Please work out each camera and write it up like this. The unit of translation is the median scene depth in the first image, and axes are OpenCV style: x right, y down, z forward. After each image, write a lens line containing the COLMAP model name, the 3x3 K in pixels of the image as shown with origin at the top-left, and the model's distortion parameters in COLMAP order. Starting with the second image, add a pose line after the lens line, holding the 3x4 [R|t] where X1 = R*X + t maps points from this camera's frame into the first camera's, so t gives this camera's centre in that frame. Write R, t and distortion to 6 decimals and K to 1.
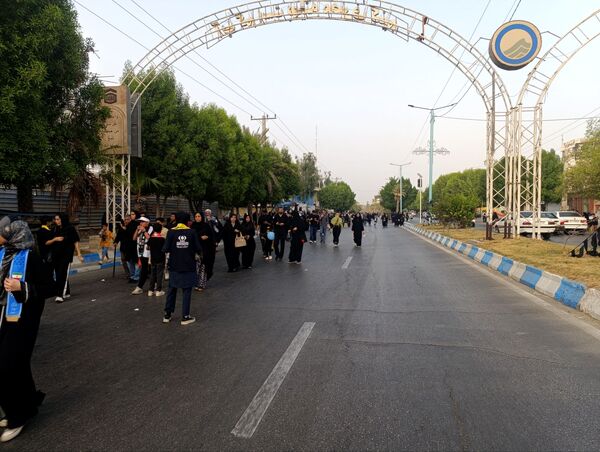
lens RADIAL K [[403.9, 0, 300.0], [0, 403.9, 226.0], [0, 0, 1]] dist [0.059904, -0.091621]
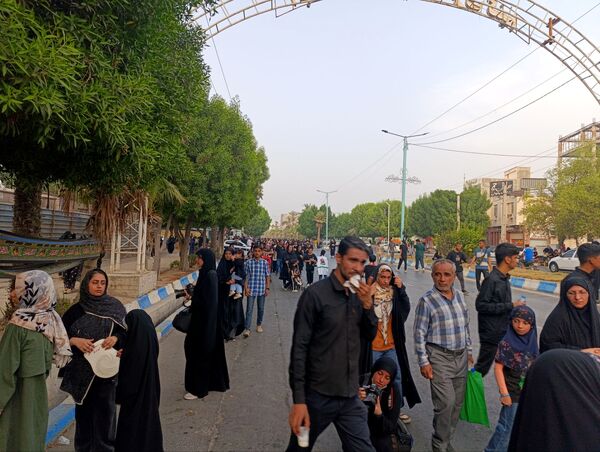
lens RADIAL K [[403.9, 0, 300.0], [0, 403.9, 226.0], [0, 0, 1]] dist [0.059904, -0.091621]
pose [[0.963394, 0.036338, 0.265616, -0.246271], [-0.020354, 0.997826, -0.062686, -0.012209], [-0.267316, 0.054985, 0.962039, 0.209537]]
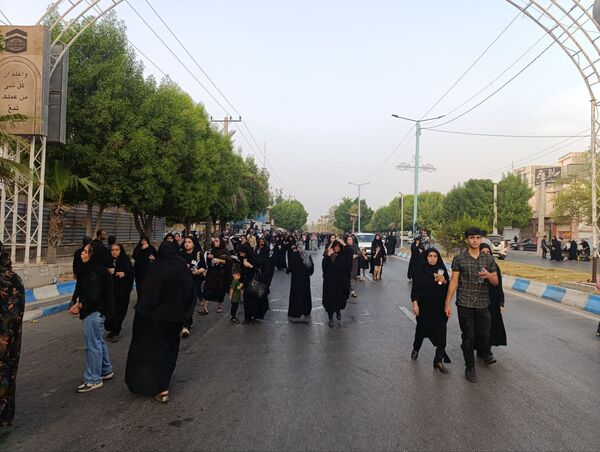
lens RADIAL K [[405.1, 0, 300.0], [0, 405.1, 226.0], [0, 0, 1]] dist [0.003483, -0.006595]
pose [[0.989606, 0.024498, 0.141703, -0.080425], [-0.017947, 0.998718, -0.047332, -0.011695], [-0.142681, 0.044297, 0.988777, 0.232828]]
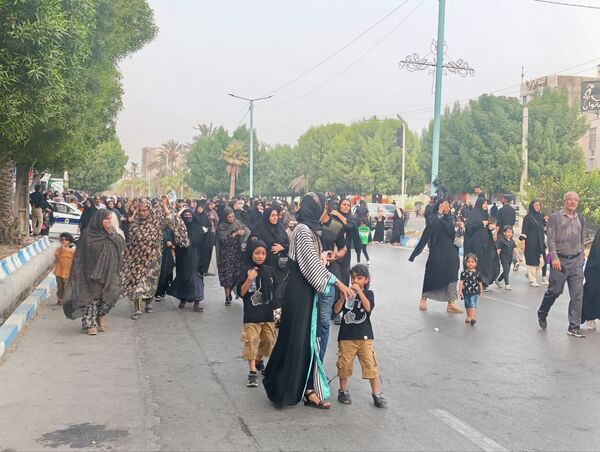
lens RADIAL K [[812.5, 0, 300.0], [0, 812.5, 226.0], [0, 0, 1]] dist [0.100450, -0.264760]
pose [[0.914998, 0.012475, 0.403265, -0.245524], [-0.013239, 0.999912, -0.000893, -0.011593], [-0.403240, -0.004521, 0.915083, 0.372274]]
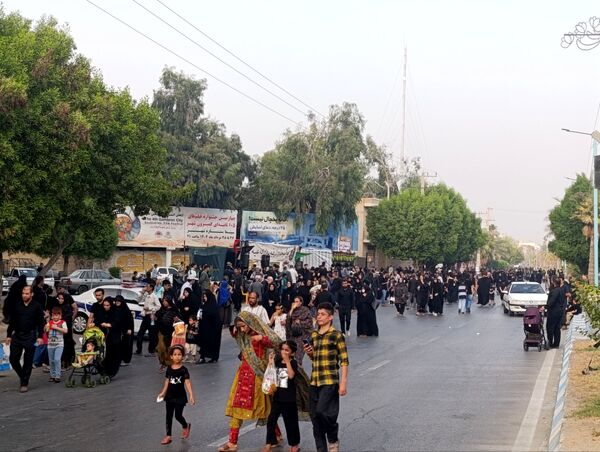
lens RADIAL K [[930.6, 0, 299.0], [0, 930.6, 234.9], [0, 0, 1]] dist [0.116283, -0.115285]
pose [[0.994777, 0.013622, -0.101159, 0.268445], [-0.019723, 0.998030, -0.059551, -0.048438], [0.100149, 0.061235, 0.993086, 0.663619]]
